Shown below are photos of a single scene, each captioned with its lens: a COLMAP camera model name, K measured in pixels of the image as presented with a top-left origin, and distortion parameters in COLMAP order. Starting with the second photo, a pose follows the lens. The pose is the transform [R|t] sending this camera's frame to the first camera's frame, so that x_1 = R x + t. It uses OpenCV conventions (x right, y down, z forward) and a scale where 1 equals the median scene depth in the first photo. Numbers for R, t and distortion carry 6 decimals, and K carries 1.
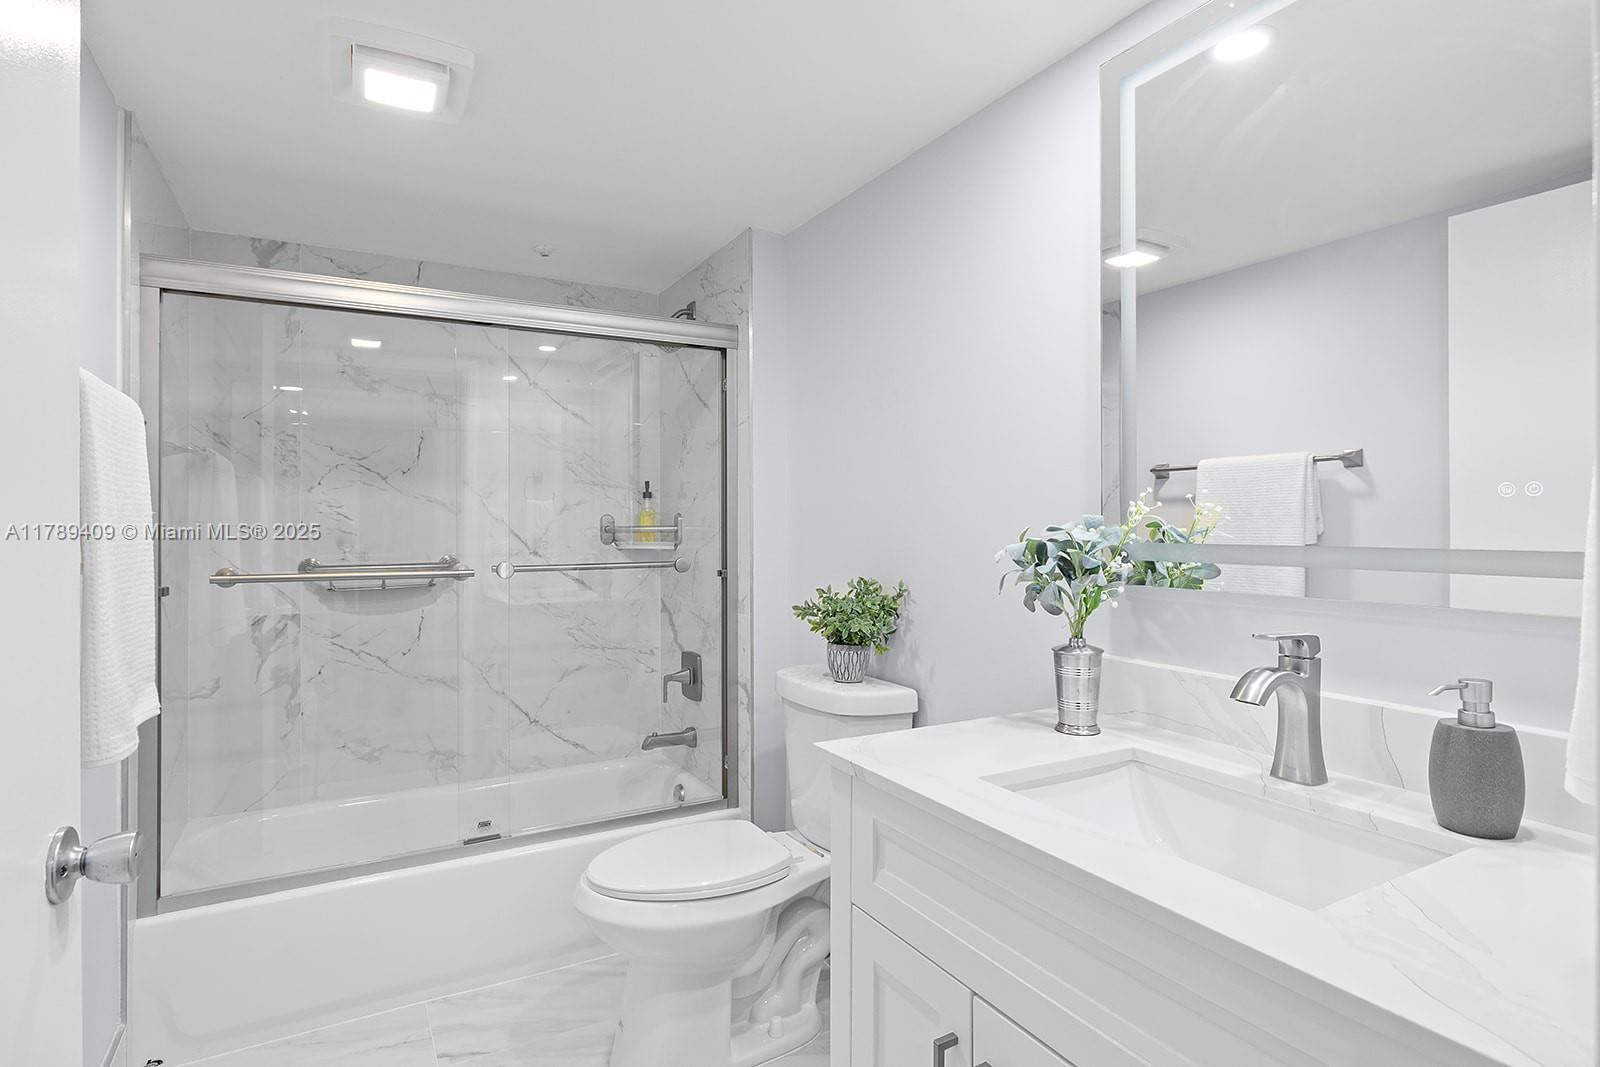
lens RADIAL K [[843.6, 0, 801.9], [0, 843.6, 531.2], [0, 0, 1]] dist [-0.000640, 0.000266]
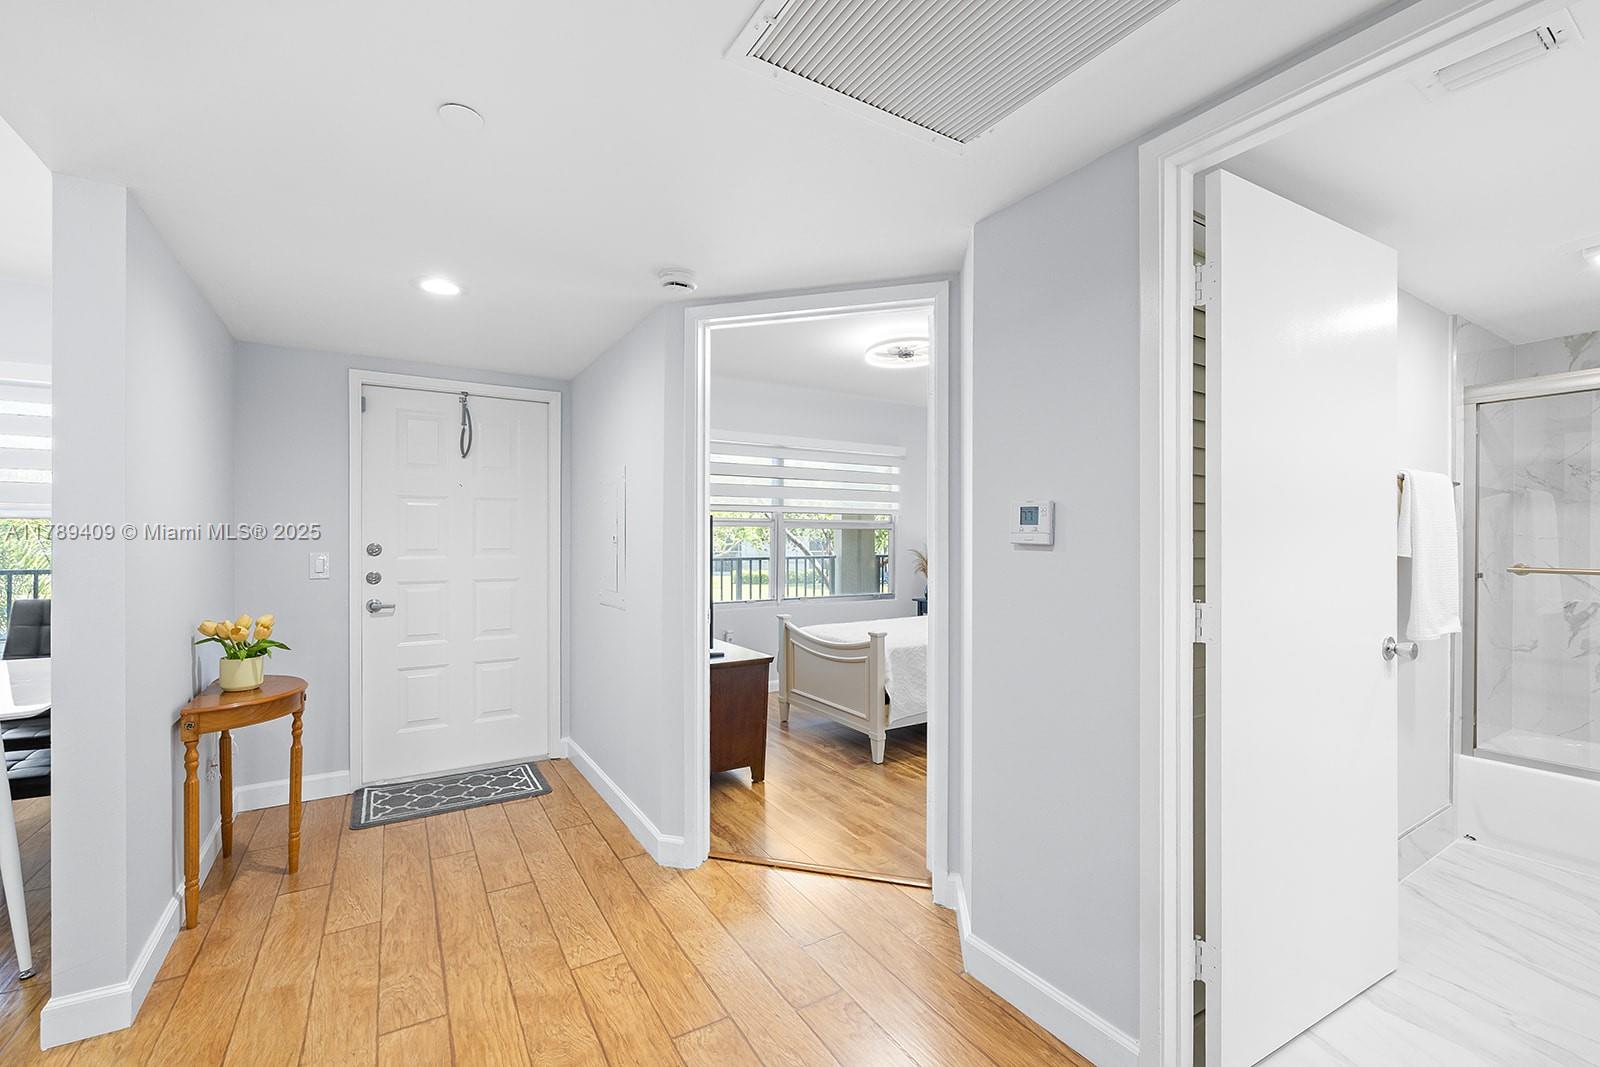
lens RADIAL K [[666.0, 0, 812.1], [0, 666.0, 532.9], [0, 0, 1]] dist [-0.003526, 0.000597]
pose [[0.065282, -0.005045, -0.997854, 0.524963], [-0.008314, 0.999950, -0.005599, 0.002859], [0.997832, 0.008661, 0.065237, -0.469999]]
